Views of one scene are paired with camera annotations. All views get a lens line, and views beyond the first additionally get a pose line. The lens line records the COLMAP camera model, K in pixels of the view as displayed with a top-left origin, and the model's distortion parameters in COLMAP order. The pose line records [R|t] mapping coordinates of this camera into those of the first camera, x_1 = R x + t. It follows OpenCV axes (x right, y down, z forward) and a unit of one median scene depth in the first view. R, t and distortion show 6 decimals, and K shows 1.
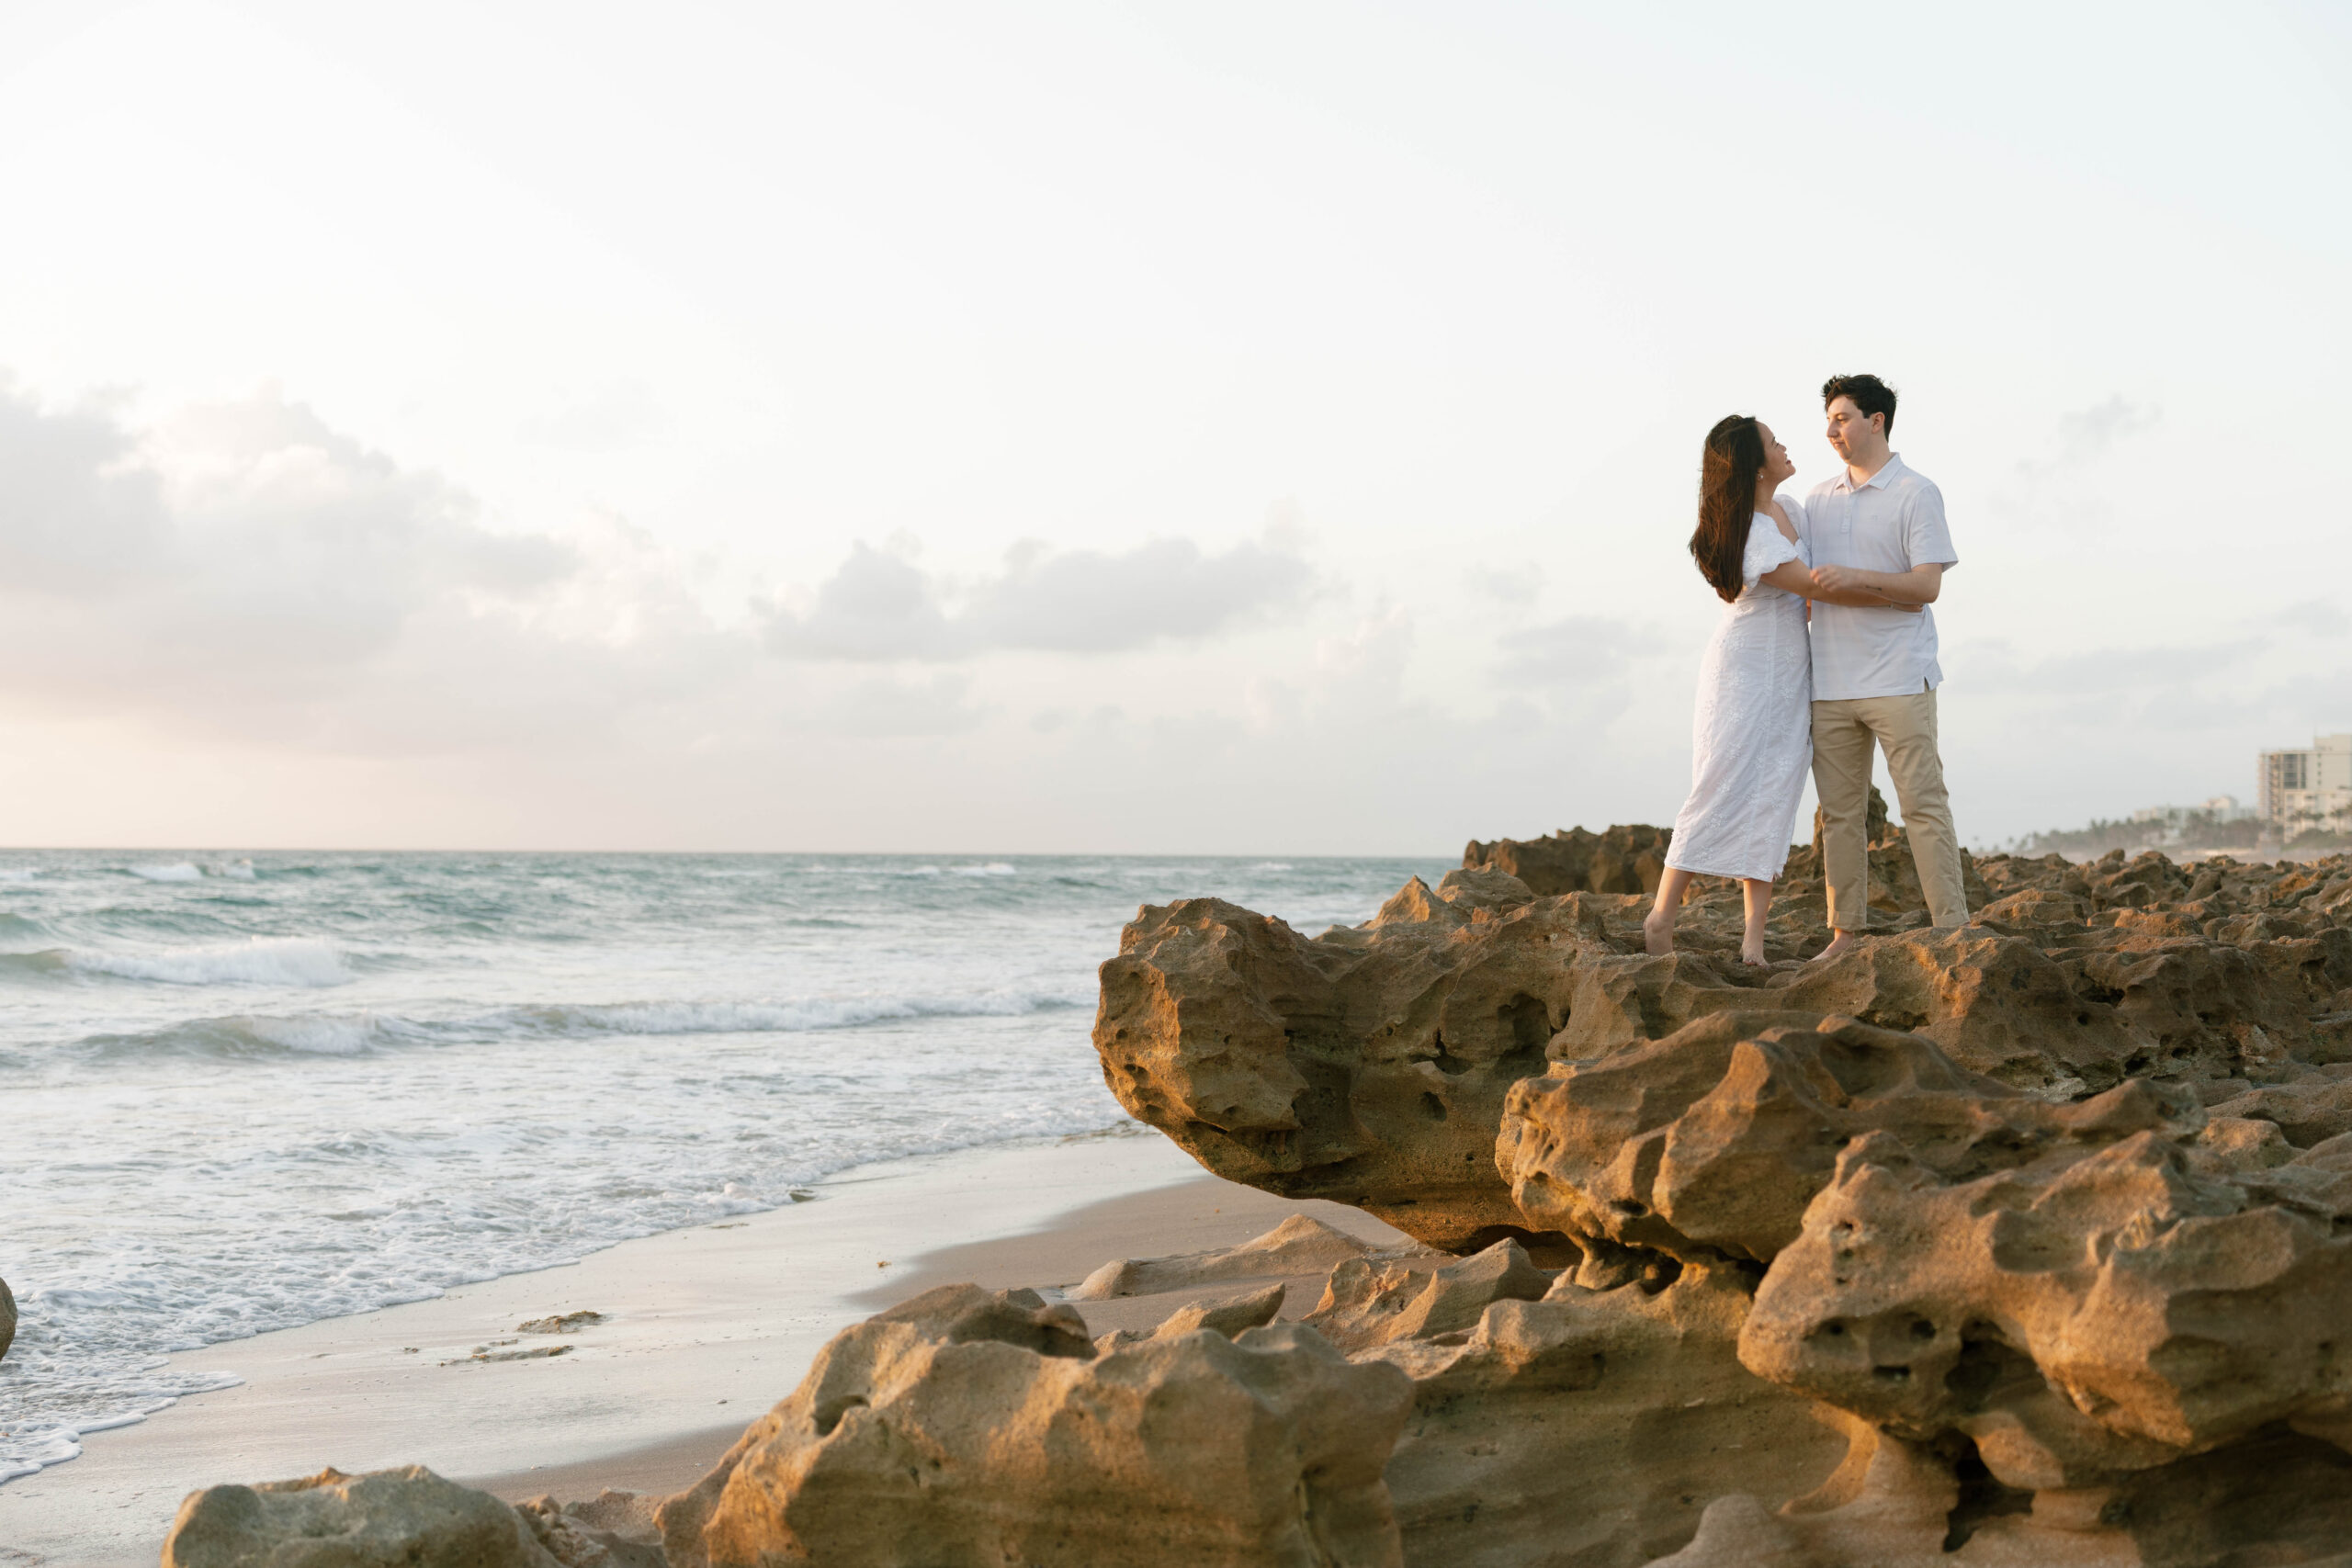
lens RADIAL K [[3406.2, 0, 1176.2], [0, 3406.2, 772.7], [0, 0, 1]] dist [0.000005, 0.000000]
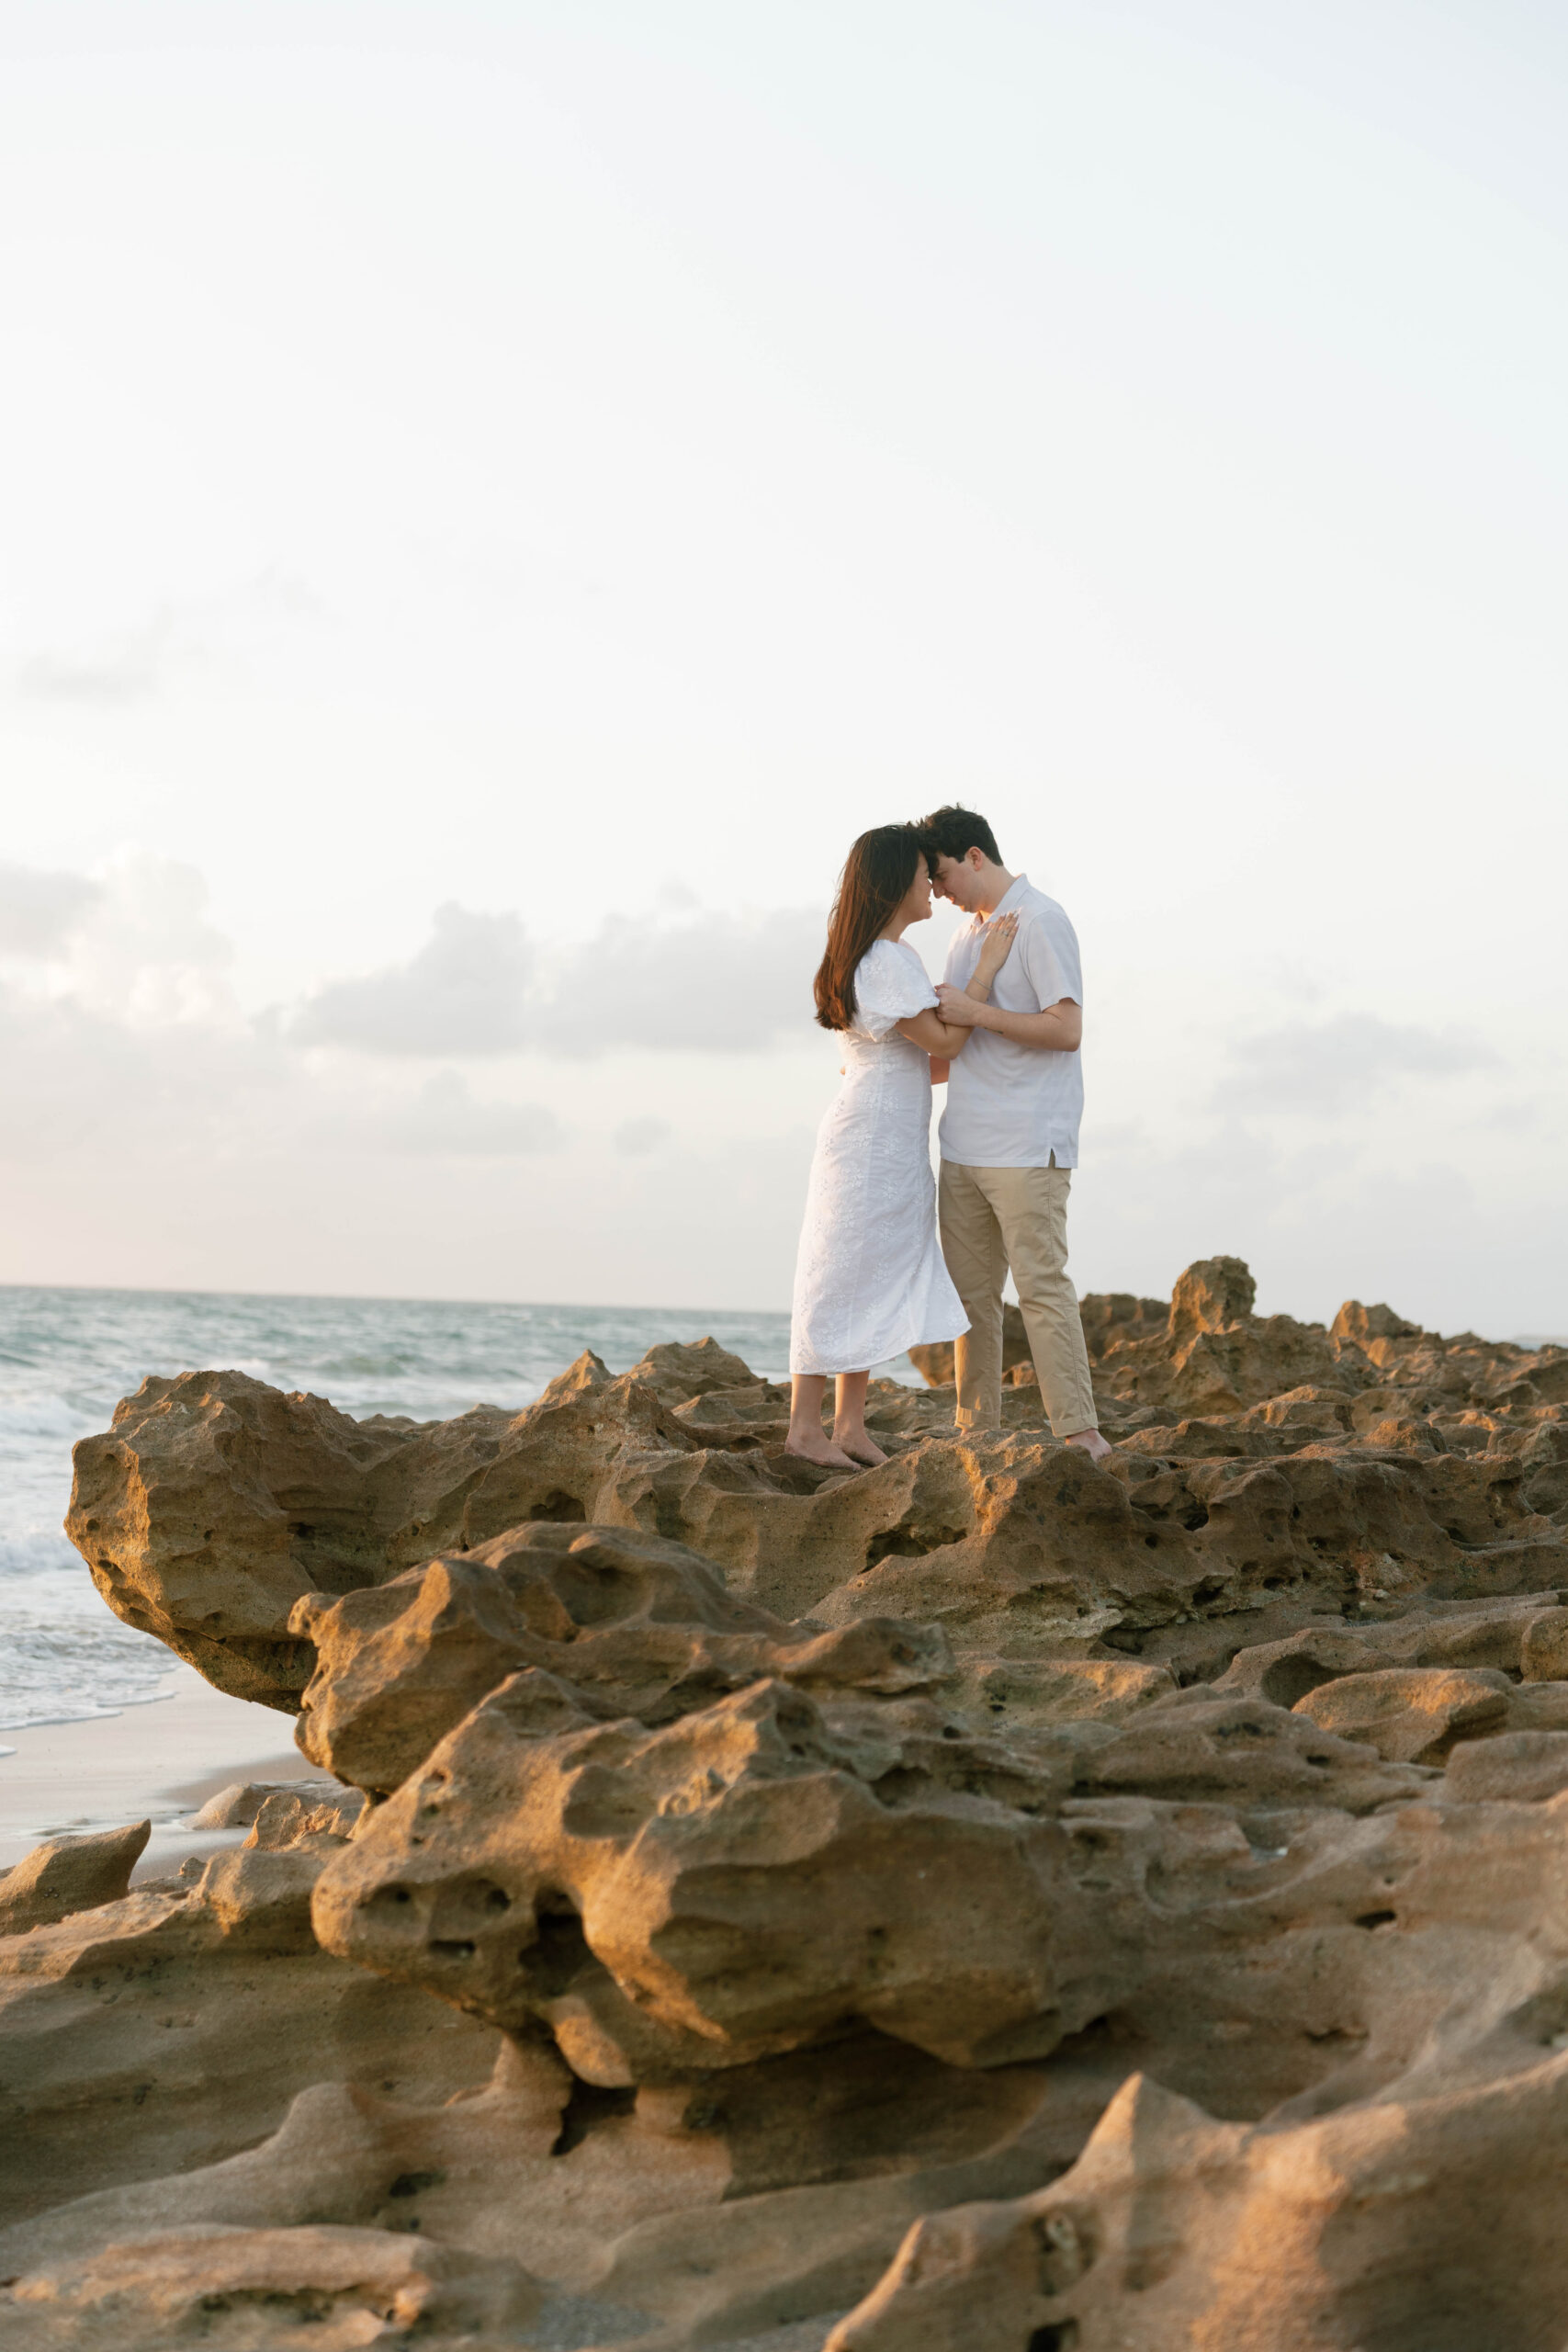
lens RADIAL K [[3948.7, 0, 783.1], [0, 3948.7, 1188.3], [0, 0, 1]] dist [0.007885, 0.000000]
pose [[0.999554, 0.029639, 0.003601, 0.171855], [-0.029614, 0.999540, -0.006614, -0.008328], [-0.003795, 0.006504, 0.999972, -0.006892]]
